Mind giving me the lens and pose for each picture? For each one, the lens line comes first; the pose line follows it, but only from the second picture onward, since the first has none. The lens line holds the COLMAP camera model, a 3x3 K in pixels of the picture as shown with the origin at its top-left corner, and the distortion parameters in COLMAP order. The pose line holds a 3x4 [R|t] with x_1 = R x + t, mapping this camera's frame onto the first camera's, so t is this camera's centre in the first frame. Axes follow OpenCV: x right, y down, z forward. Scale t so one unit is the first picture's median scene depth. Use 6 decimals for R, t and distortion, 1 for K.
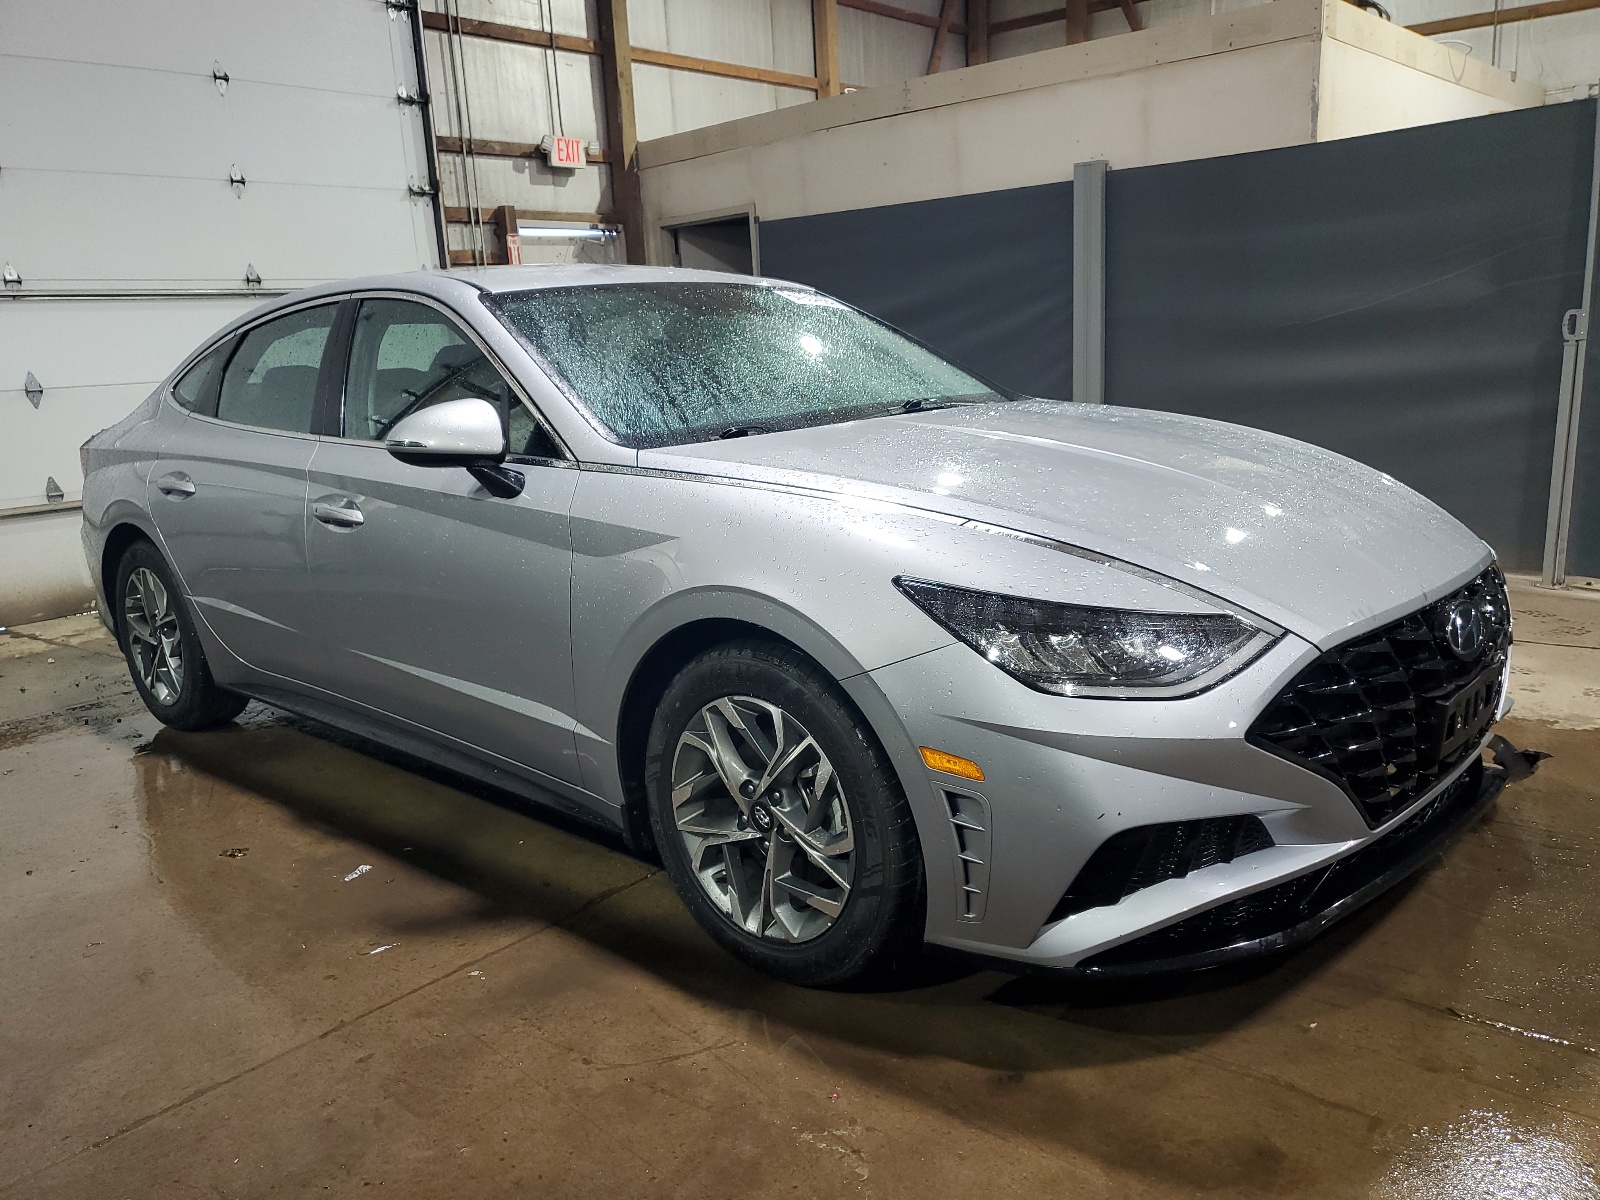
lens RADIAL K [[1252.0, 0, 785.5], [0, 1252.0, 604.1], [0, 0, 1]] dist [0.014624, -0.008268]
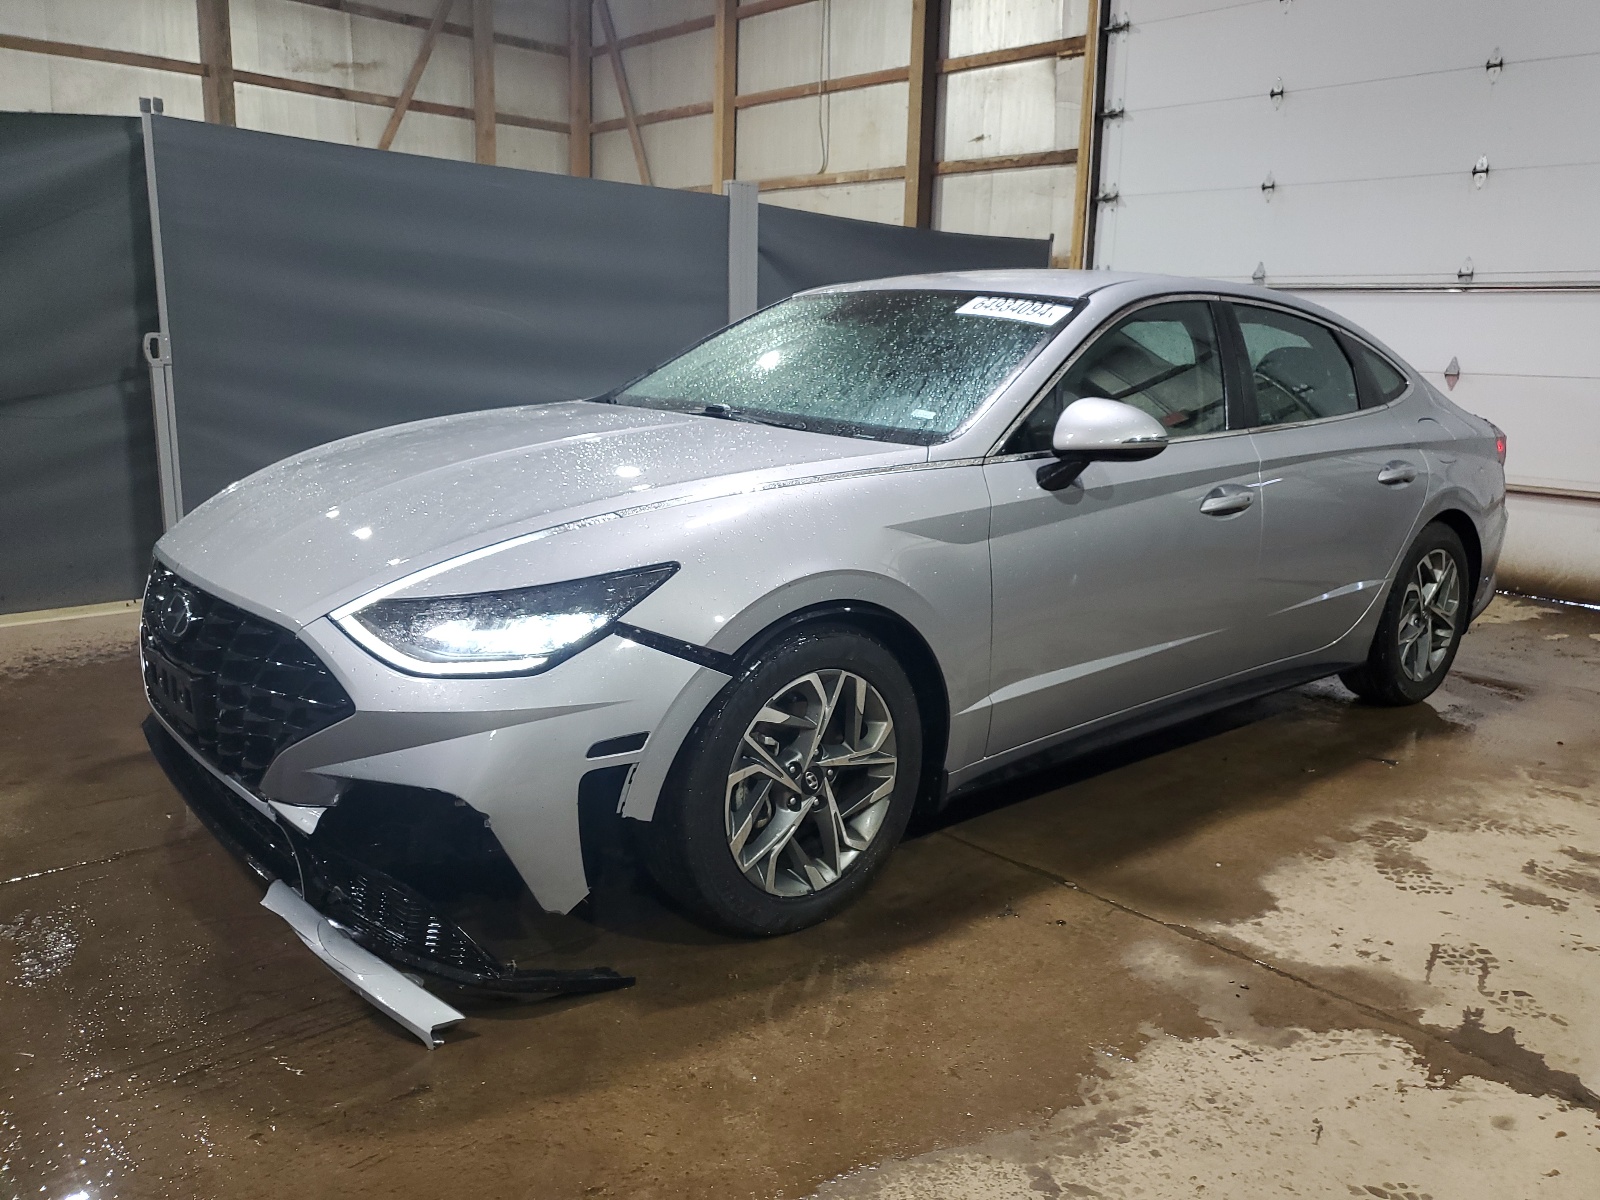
lens RADIAL K [[1252.0, 0, 812.5], [0, 1252.0, 591.4], [0, 0, 1]] dist [0.014624, -0.008268]
pose [[-0.089652, 0.240949, -0.966388, 0.403405], [-0.238428, 0.936890, 0.255713, -0.107792], [0.967013, 0.253339, -0.026545, 0.407602]]
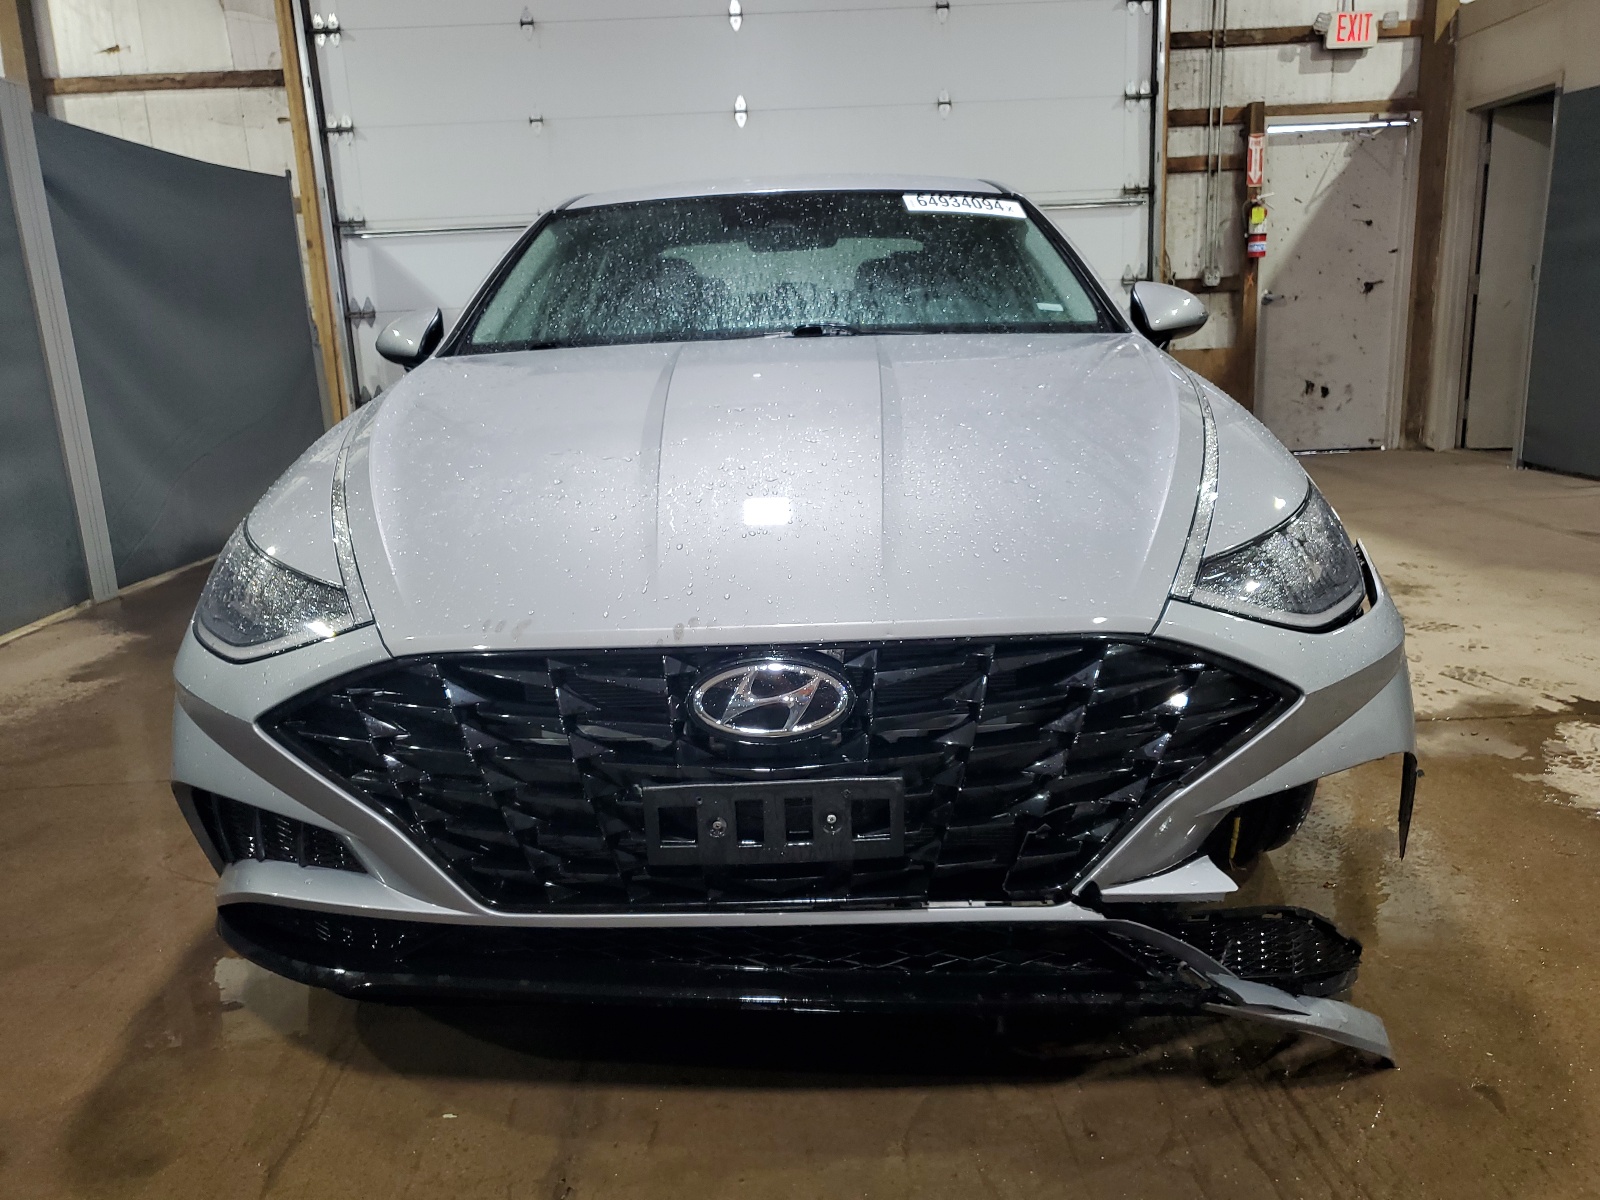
lens RADIAL K [[1252.0, 0, 793.9], [0, 1252.0, 608.2], [0, 0, 1]] dist [0.014624, -0.008268]
pose [[0.677099, 0.197244, -0.708965, 0.261599], [-0.149021, 0.980201, 0.130383, -0.030025], [0.720645, 0.017368, 0.693086, 0.143919]]
